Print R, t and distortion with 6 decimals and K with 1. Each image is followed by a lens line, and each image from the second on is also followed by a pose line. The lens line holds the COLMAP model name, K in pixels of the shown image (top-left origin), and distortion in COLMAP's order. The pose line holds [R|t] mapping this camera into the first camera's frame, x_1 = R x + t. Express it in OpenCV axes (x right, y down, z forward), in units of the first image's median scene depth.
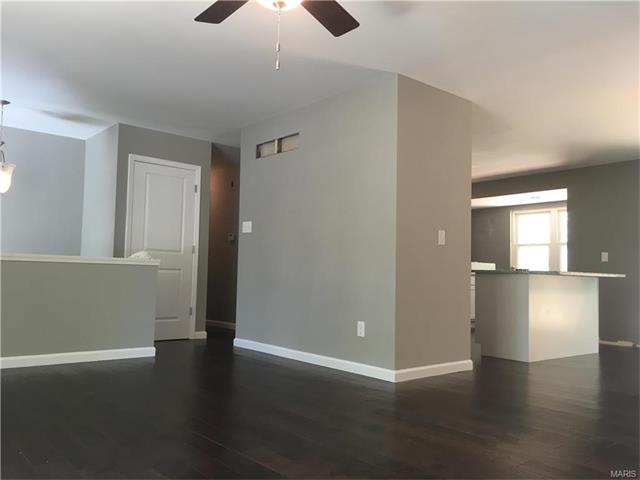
lens RADIAL K [[545.4, 0, 317.6], [0, 545.4, 239.2], [0, 0, 1]] dist [0.047545, -0.030855]
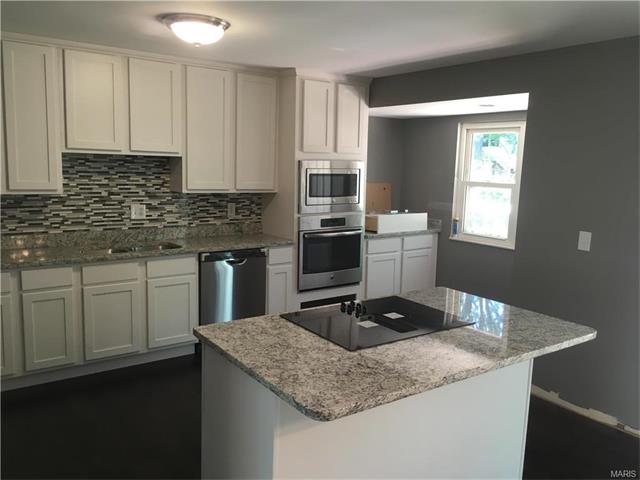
lens RADIAL K [[545.4, 0, 317.6], [0, 545.4, 239.8], [0, 0, 1]] dist [0.047545, -0.030855]
pose [[0.997096, 0.017210, -0.074182, 0.361994], [-0.000705, 0.976172, 0.216997, -0.084729], [0.076149, -0.216315, 0.973350, 0.571092]]
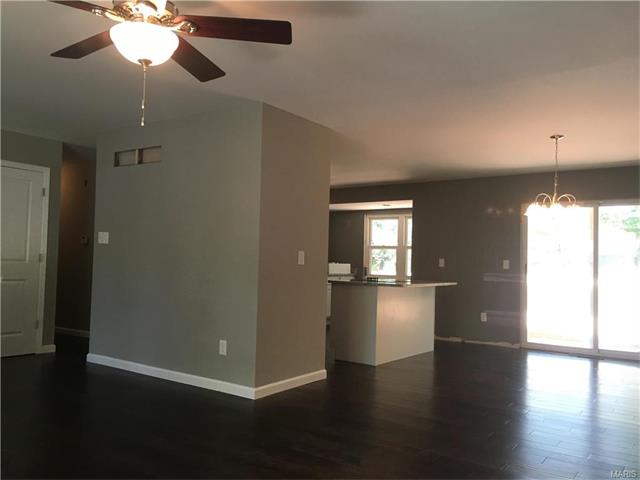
lens RADIAL K [[545.4, 0, 317.1], [0, 545.4, 238.2], [0, 0, 1]] dist [0.047545, -0.030855]
pose [[0.968918, 0.012397, 0.247073, -0.003749], [-0.020712, 0.999302, 0.031084, -0.054560], [-0.246515, -0.035235, 0.968498, -0.022523]]
